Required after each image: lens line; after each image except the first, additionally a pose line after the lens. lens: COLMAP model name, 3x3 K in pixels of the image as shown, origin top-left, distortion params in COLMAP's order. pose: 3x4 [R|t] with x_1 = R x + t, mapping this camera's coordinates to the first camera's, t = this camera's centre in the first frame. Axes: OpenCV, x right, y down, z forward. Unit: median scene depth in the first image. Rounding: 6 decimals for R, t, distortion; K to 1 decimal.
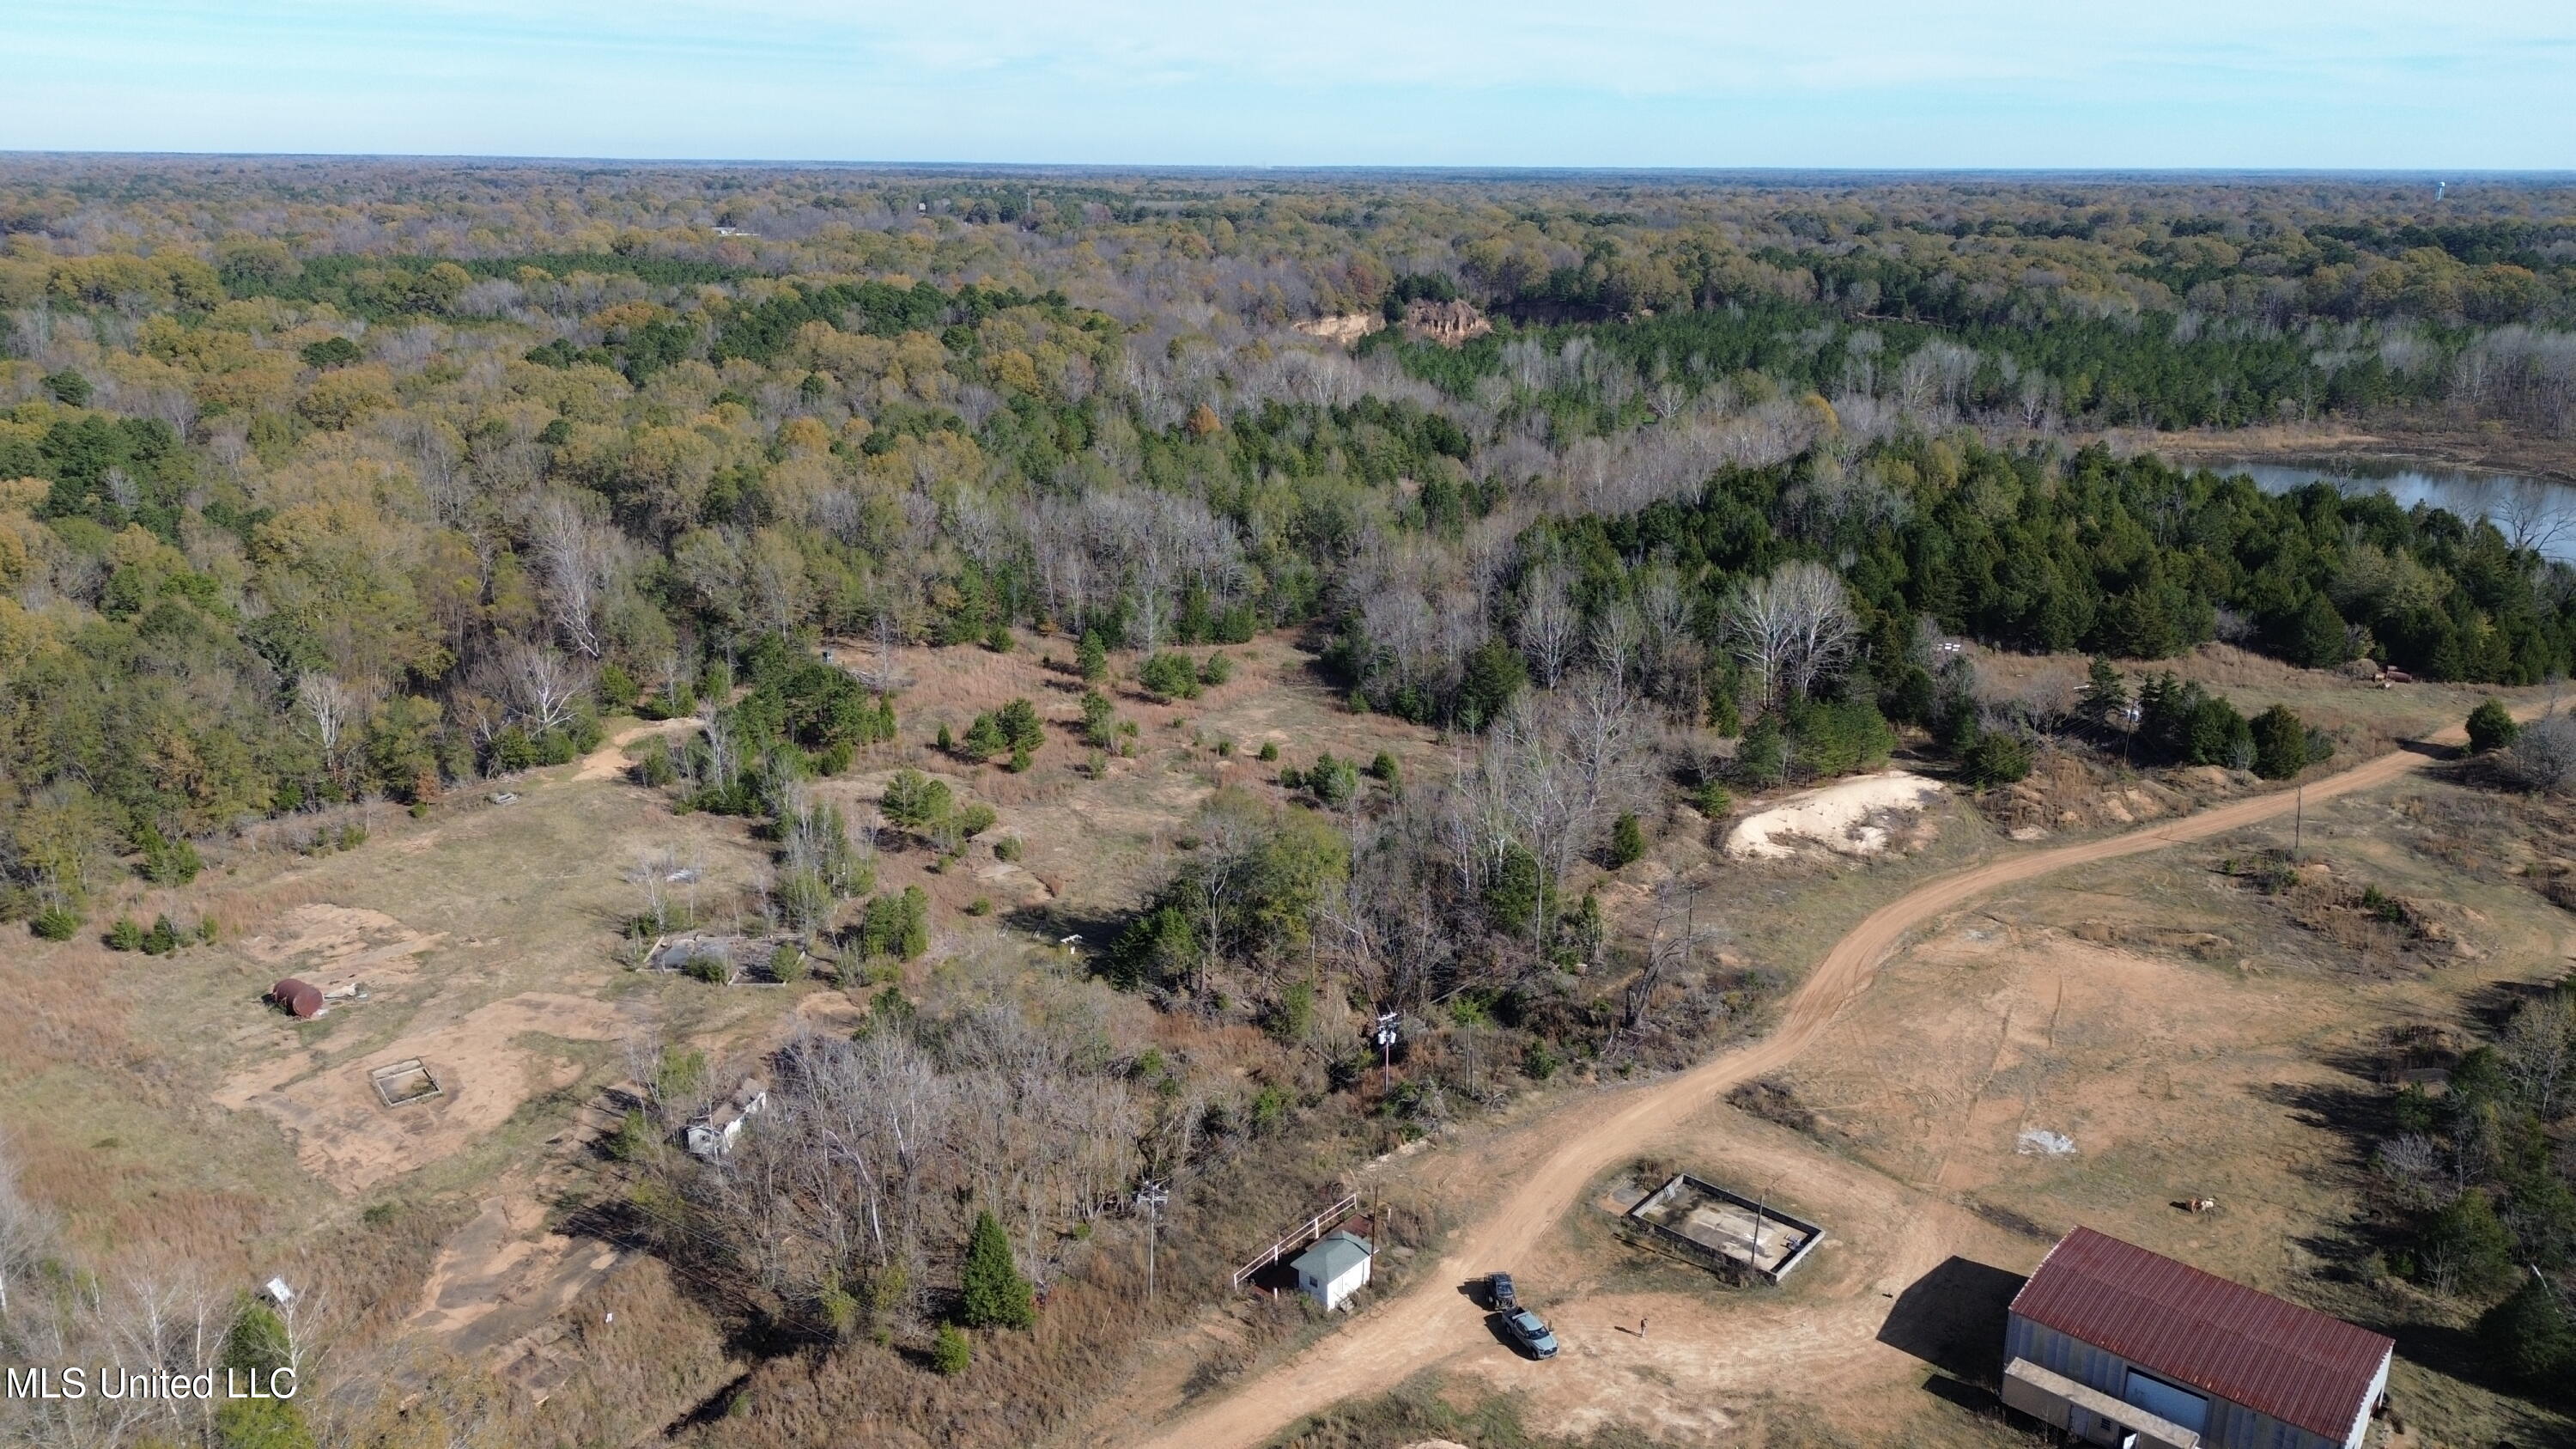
lens RADIAL K [[1804.1, 0, 1288.0], [0, 1804.1, 724.5], [0, 0, 1]] dist [0.087939, -0.088154]
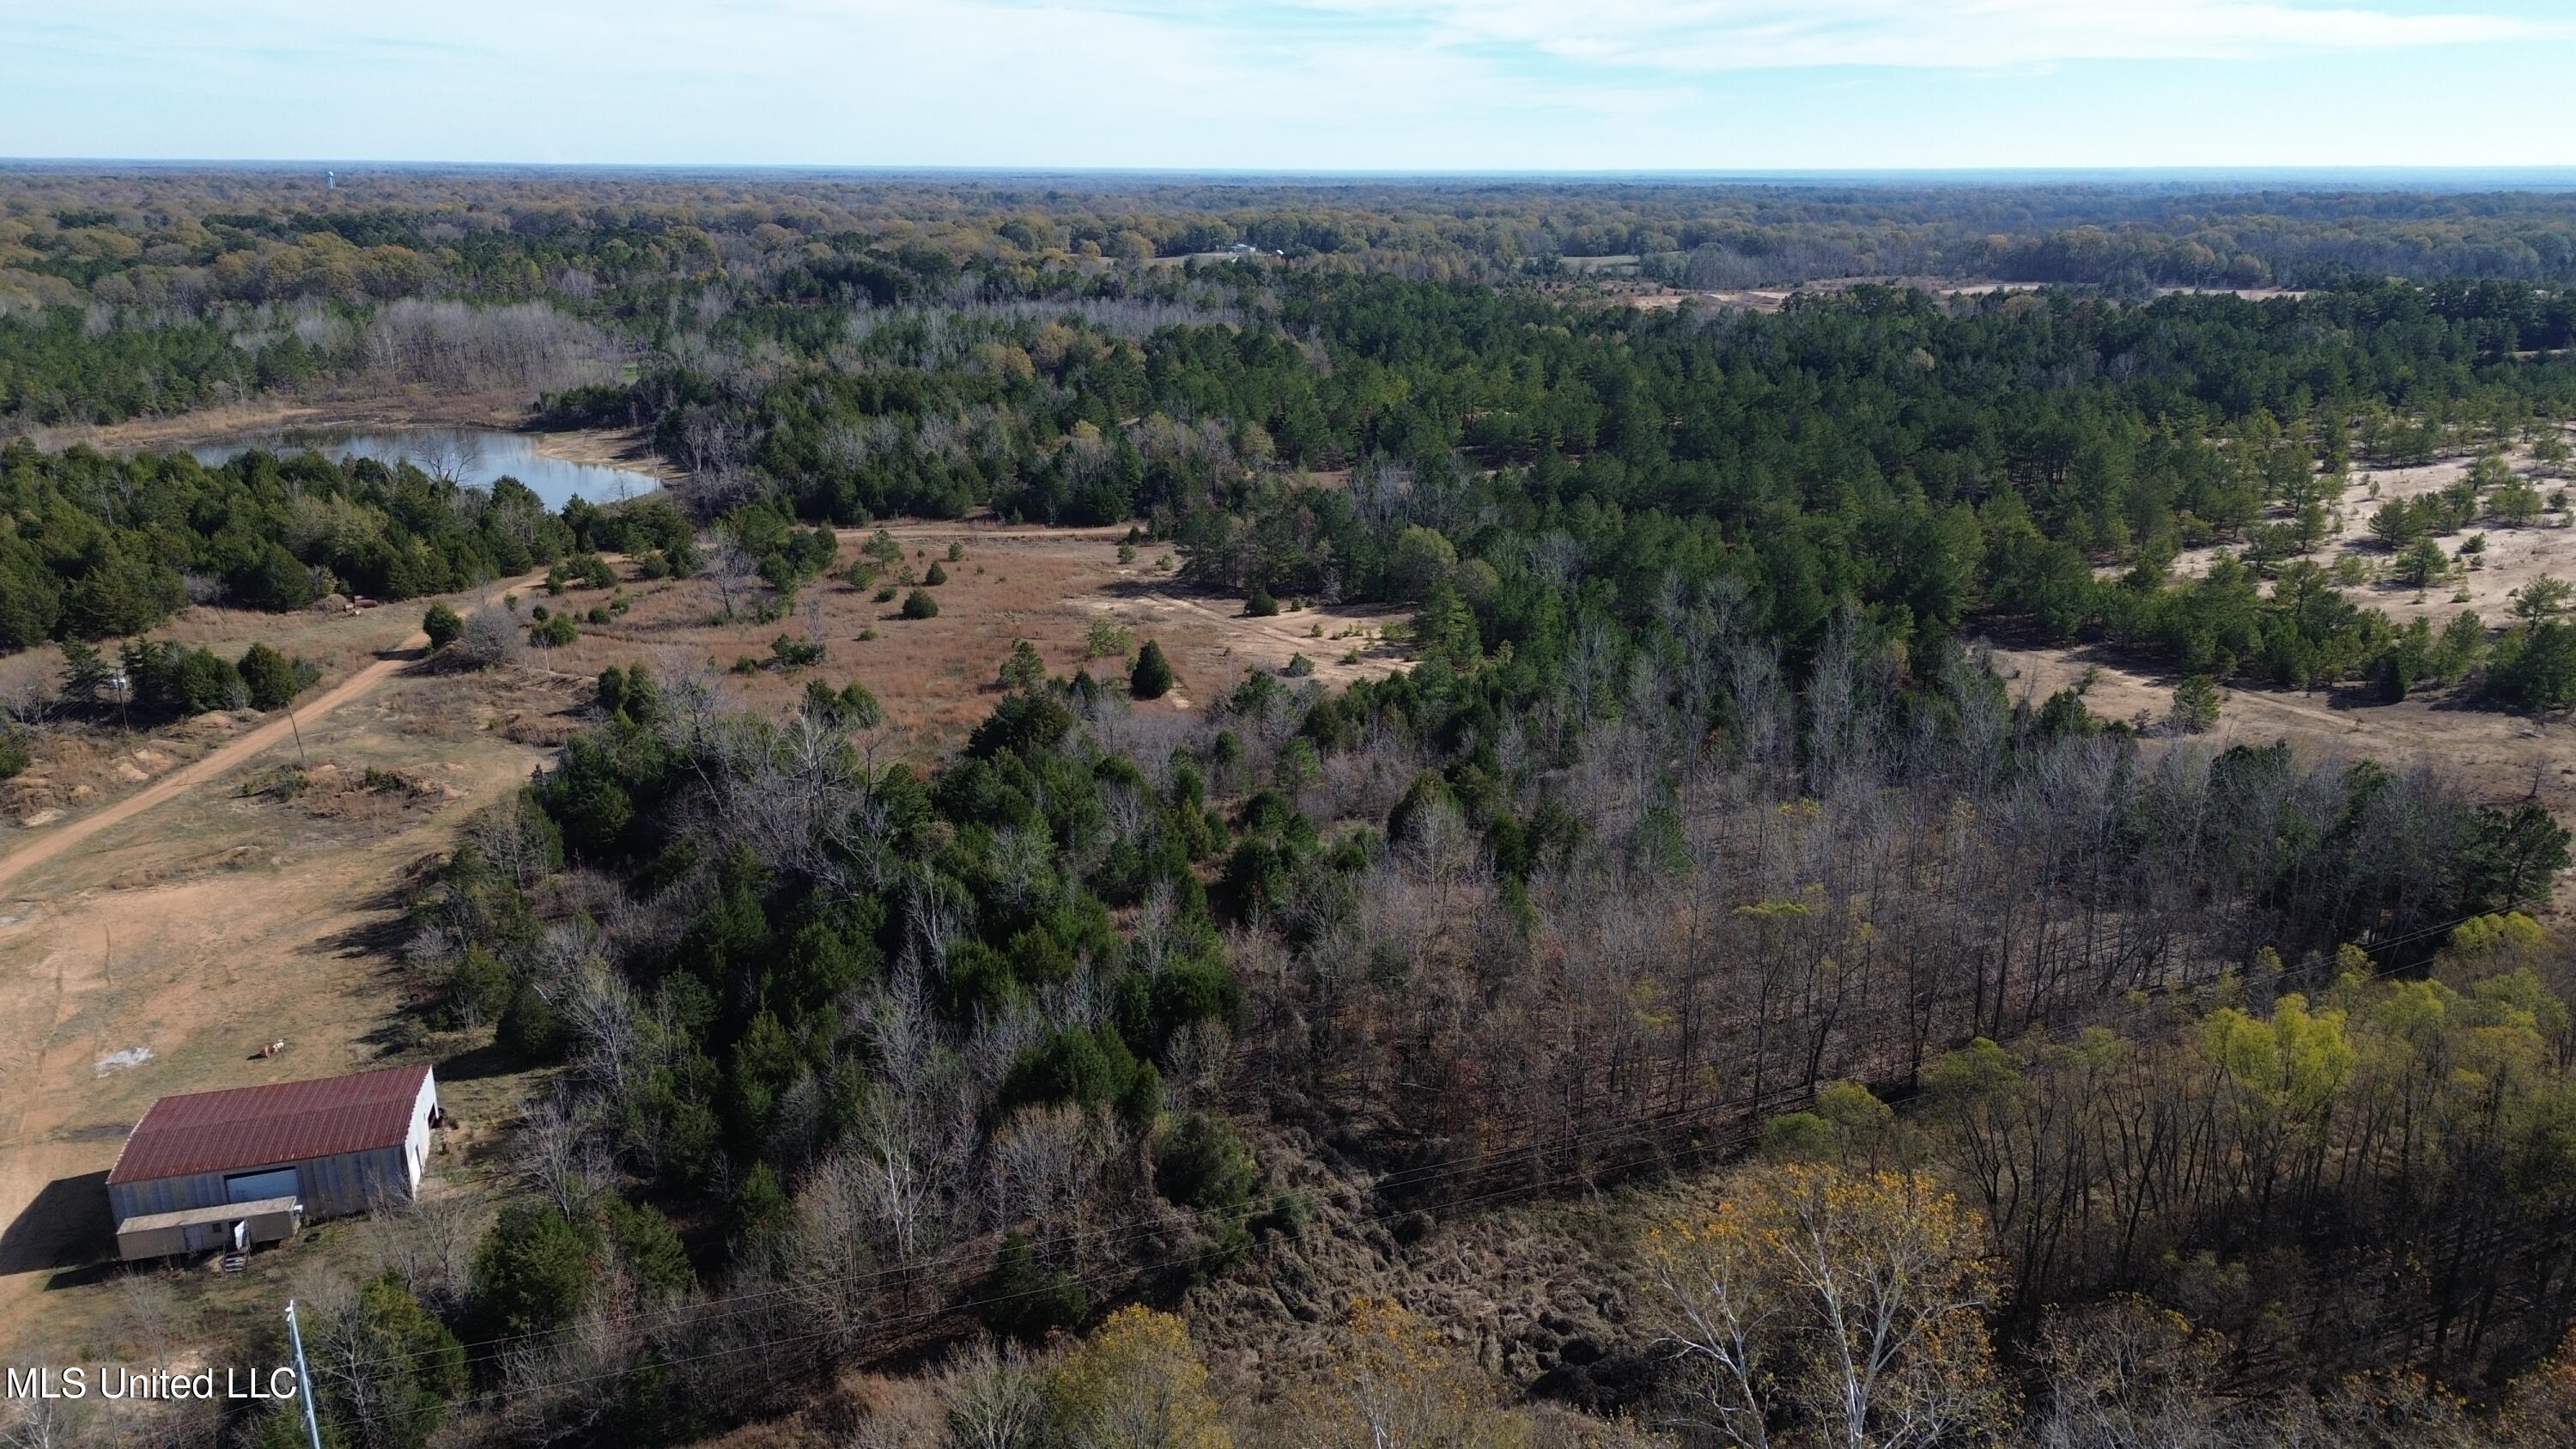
lens RADIAL K [[1804.1, 0, 1288.0], [0, 1804.1, 724.5], [0, 0, 1]] dist [0.087939, -0.088154]
pose [[0.537773, -0.253303, 0.804138, -0.018004], [0.249424, 0.958903, 0.135250, 0.033225], [-0.805349, 0.127838, 0.578852, -0.099098]]
